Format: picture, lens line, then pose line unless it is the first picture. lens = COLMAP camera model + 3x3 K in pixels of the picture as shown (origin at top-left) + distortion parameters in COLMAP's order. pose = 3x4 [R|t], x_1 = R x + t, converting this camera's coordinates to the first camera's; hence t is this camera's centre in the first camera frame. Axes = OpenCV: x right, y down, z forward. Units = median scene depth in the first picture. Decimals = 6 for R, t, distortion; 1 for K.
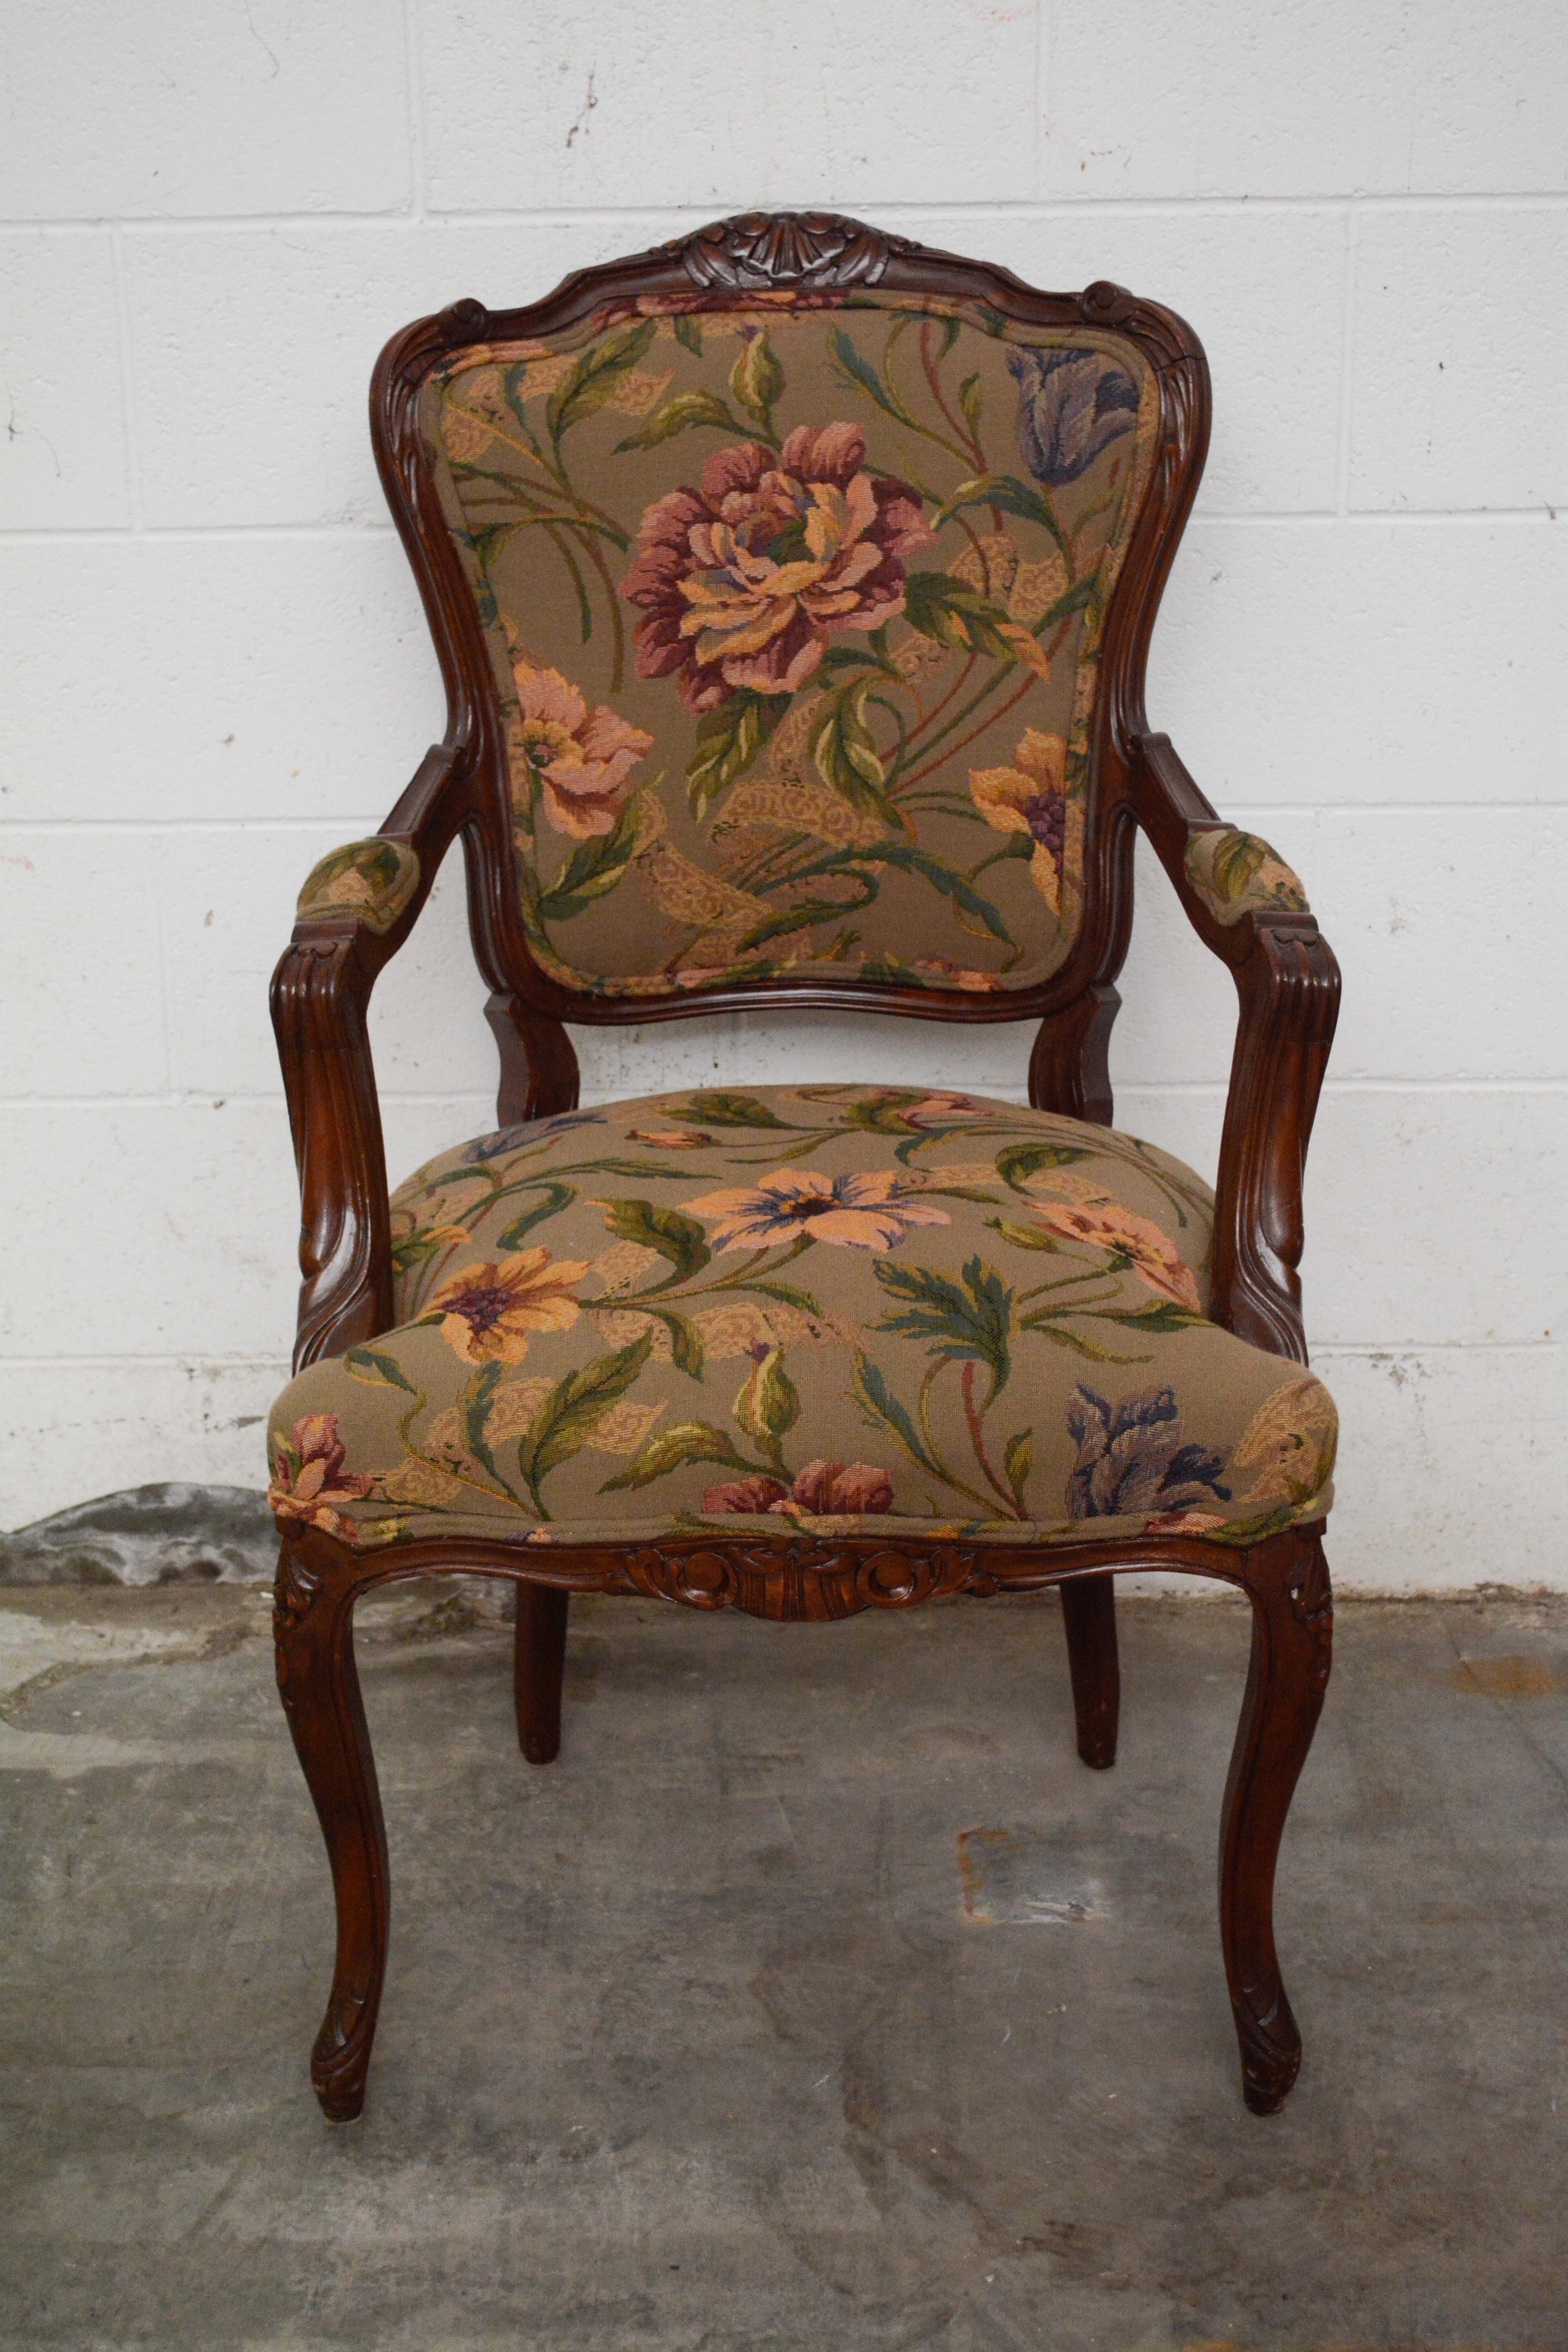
lens RADIAL K [[3680.6, 0, 784.0], [0, 3680.6, 1176.0], [0, 0, 1]] dist [0.010061, -0.012340]
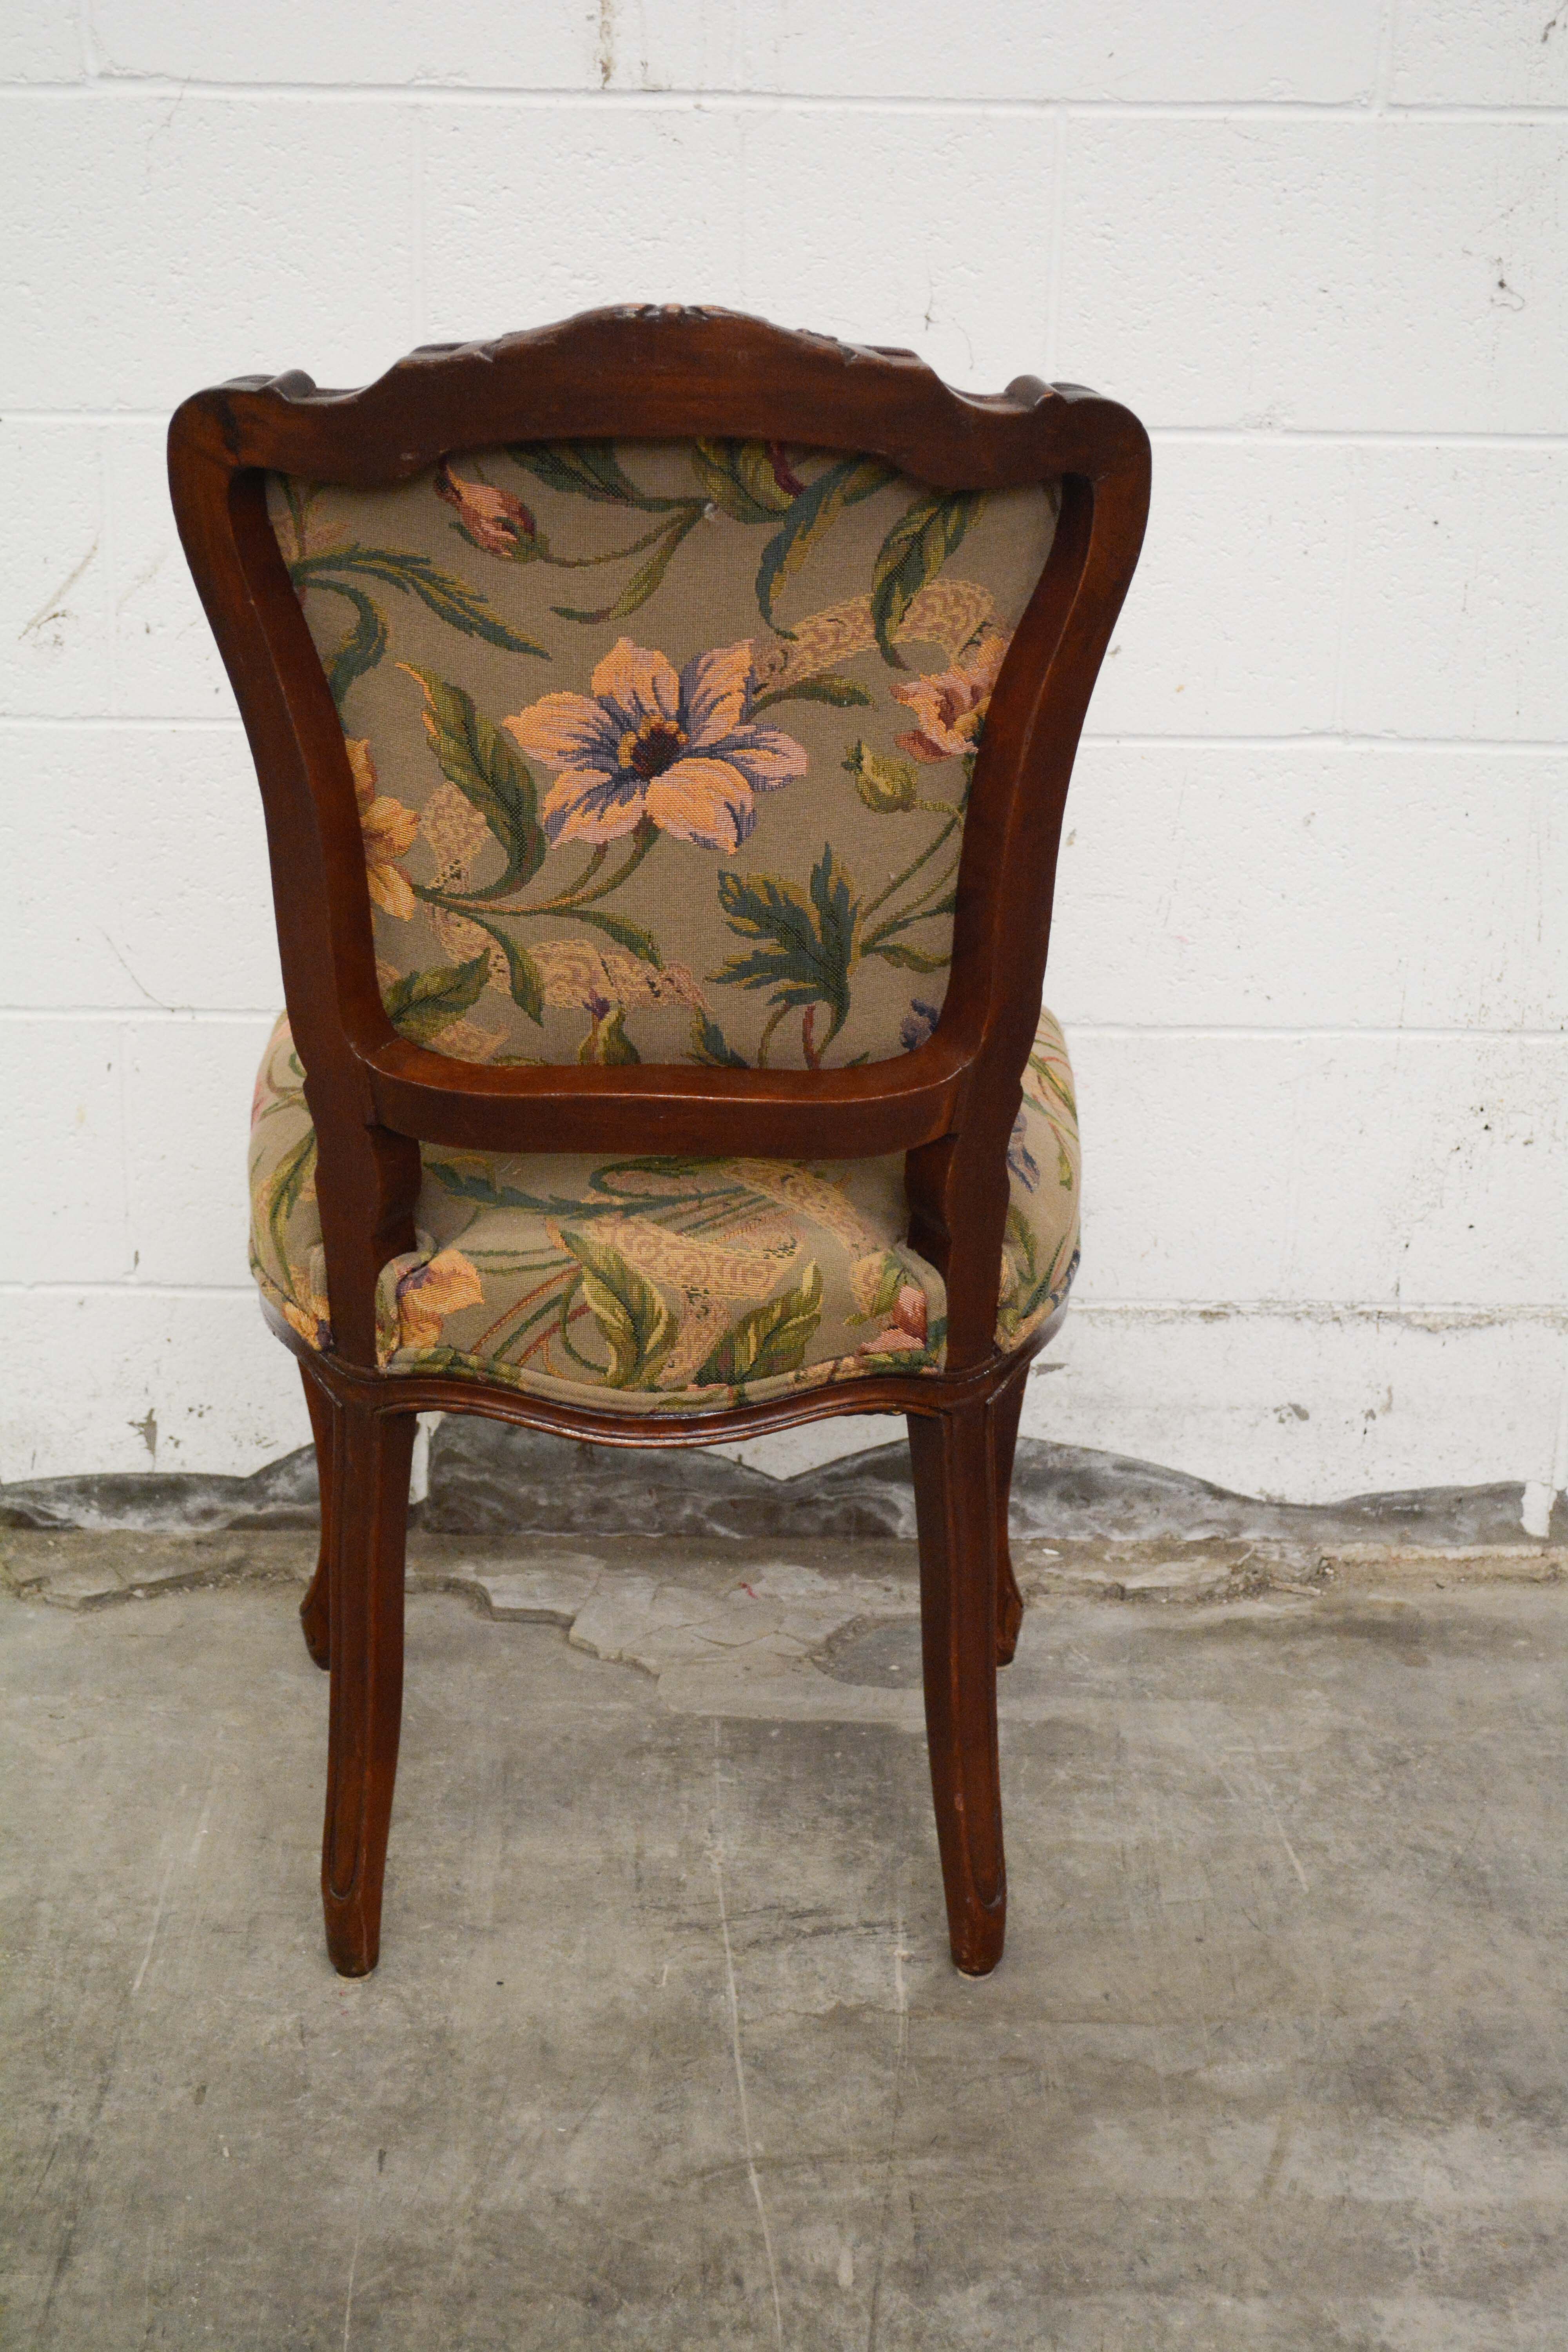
lens RADIAL K [[3894.1, 0, 784.0], [0, 3894.1, 1176.0], [0, 0, 1]] dist [0.007362, 0.064615]
pose [[0.998868, 0.026427, 0.039556, -0.305062], [-0.026157, 0.999631, -0.007328, 0.030935], [-0.039735, 0.006285, 0.999190, -0.009244]]
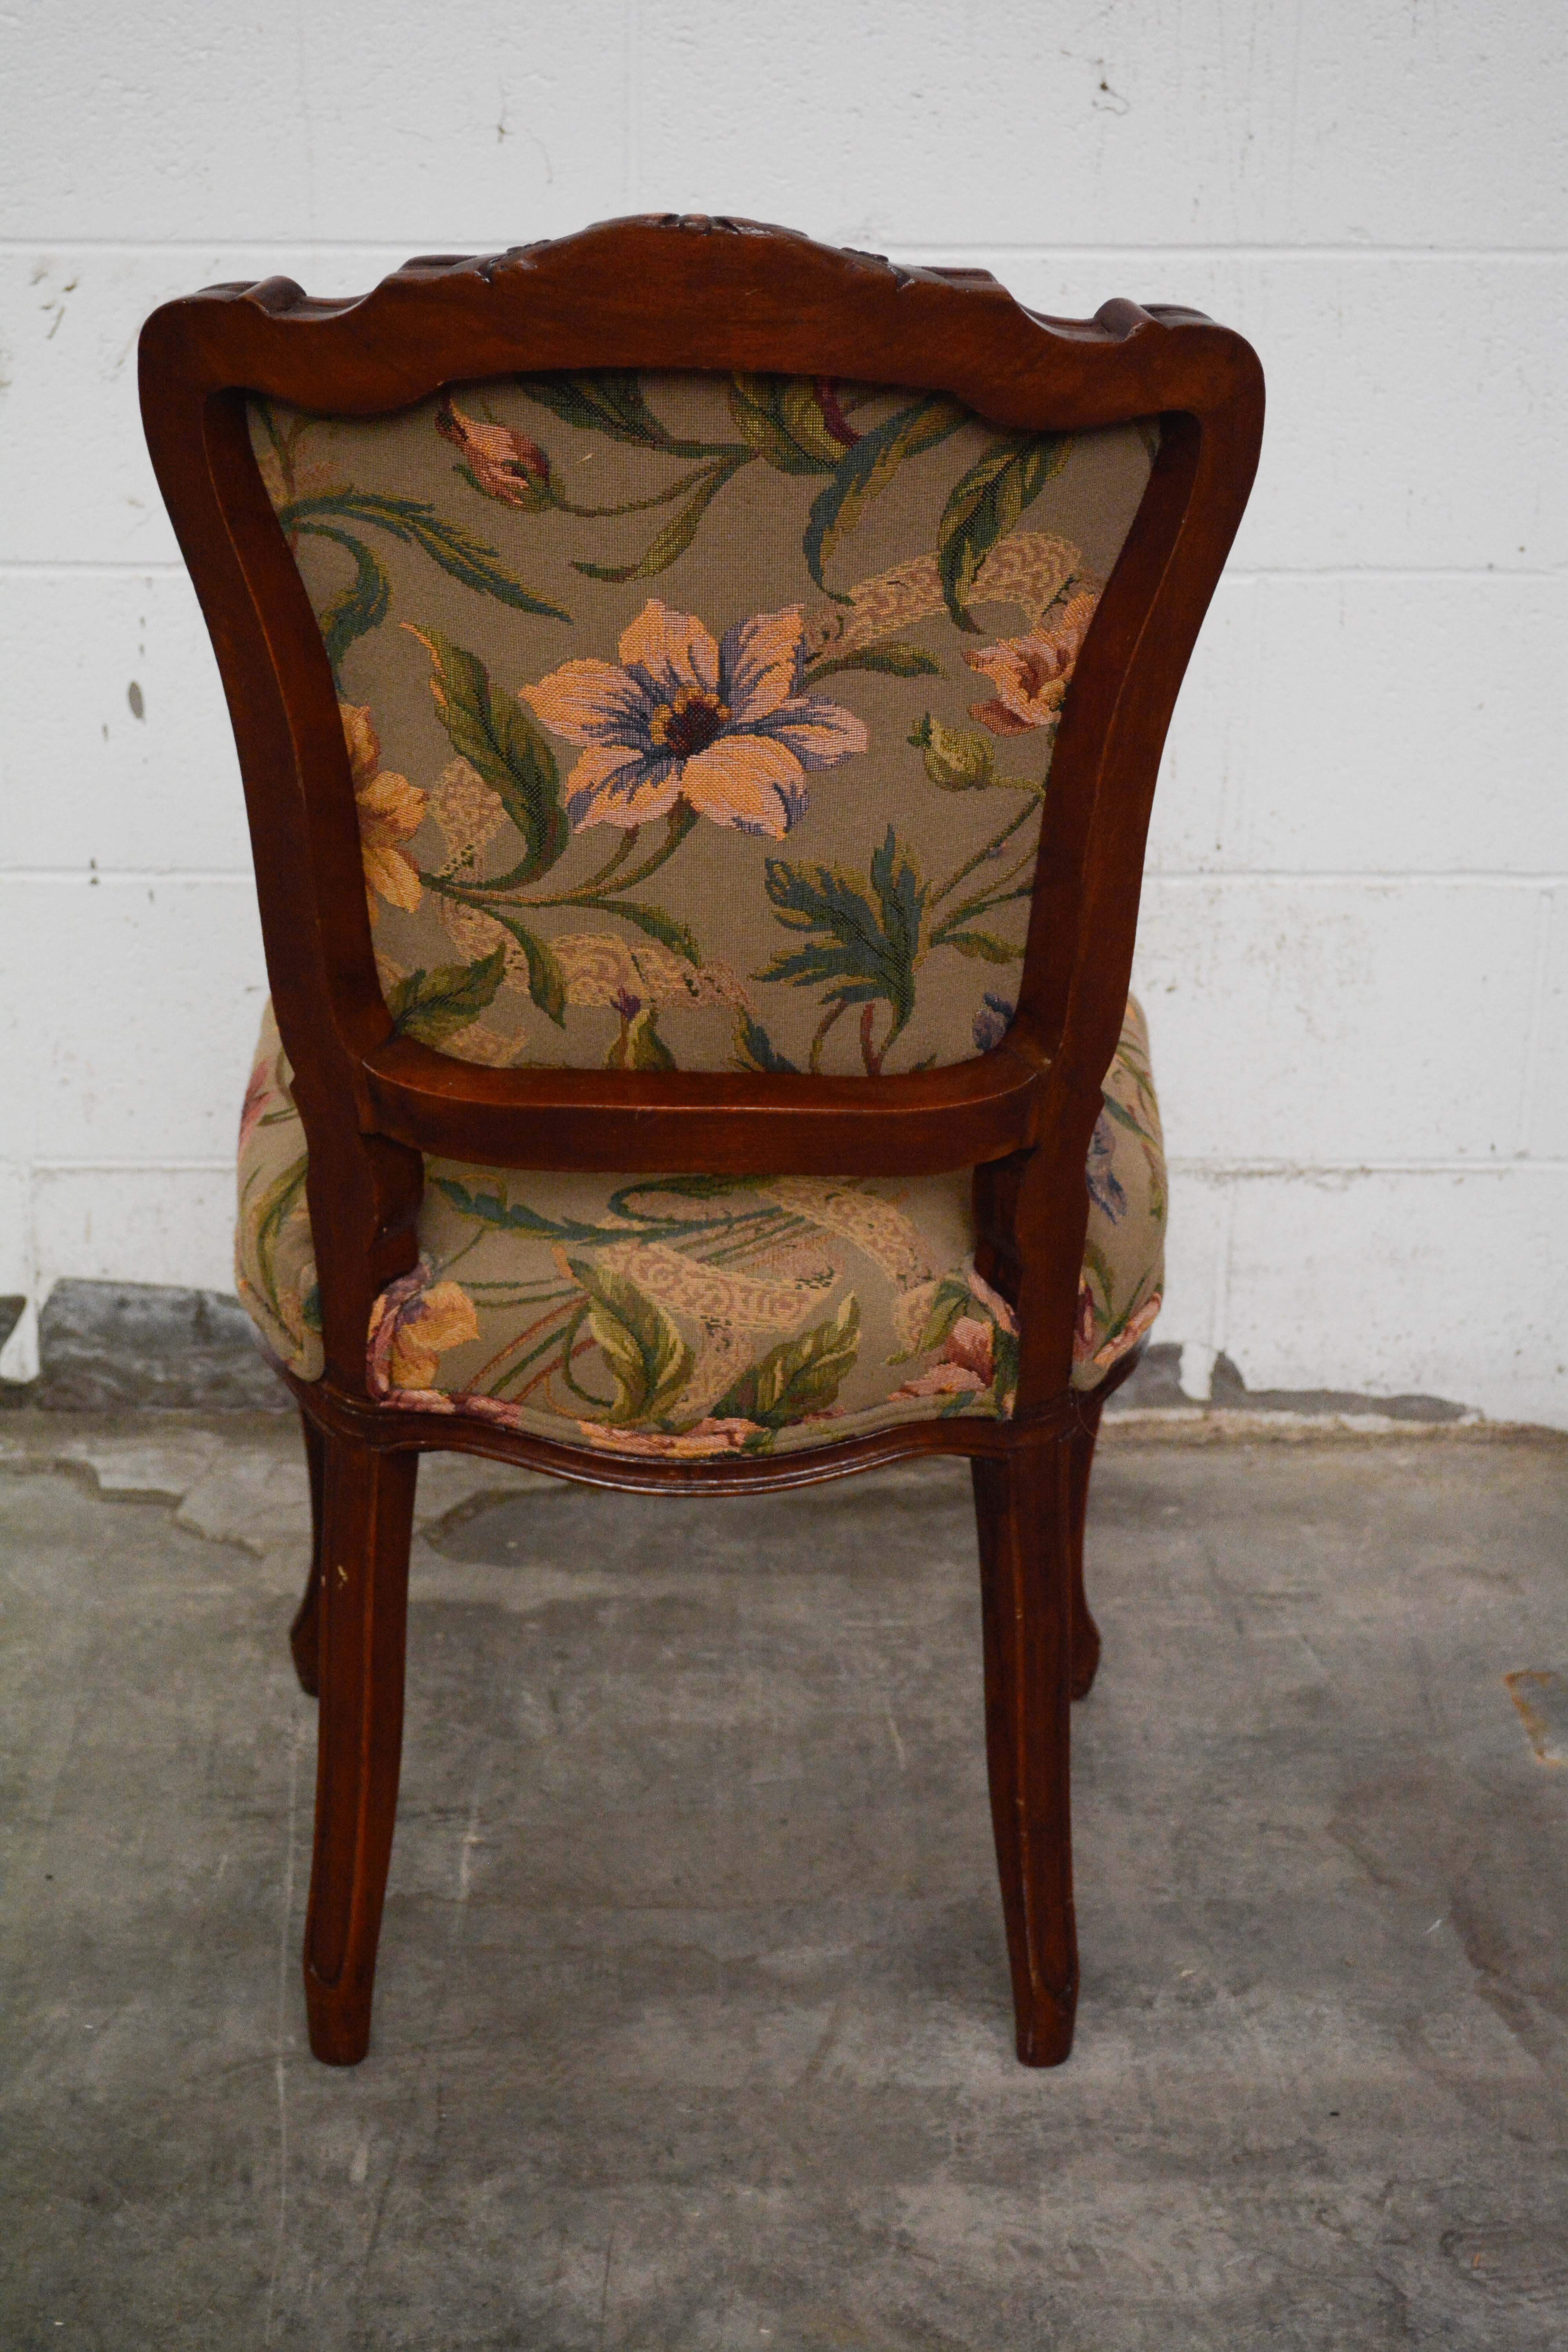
lens RADIAL K [[4117.8, 0, 784.0], [0, 4117.8, 1176.0], [0, 0, 1]] dist [0.030492, -0.007940]
pose [[0.999004, 0.011509, 0.043100, -0.196130], [-0.012817, 0.999462, 0.030198, 0.025666], [-0.042729, -0.030720, 0.998614, -0.029838]]
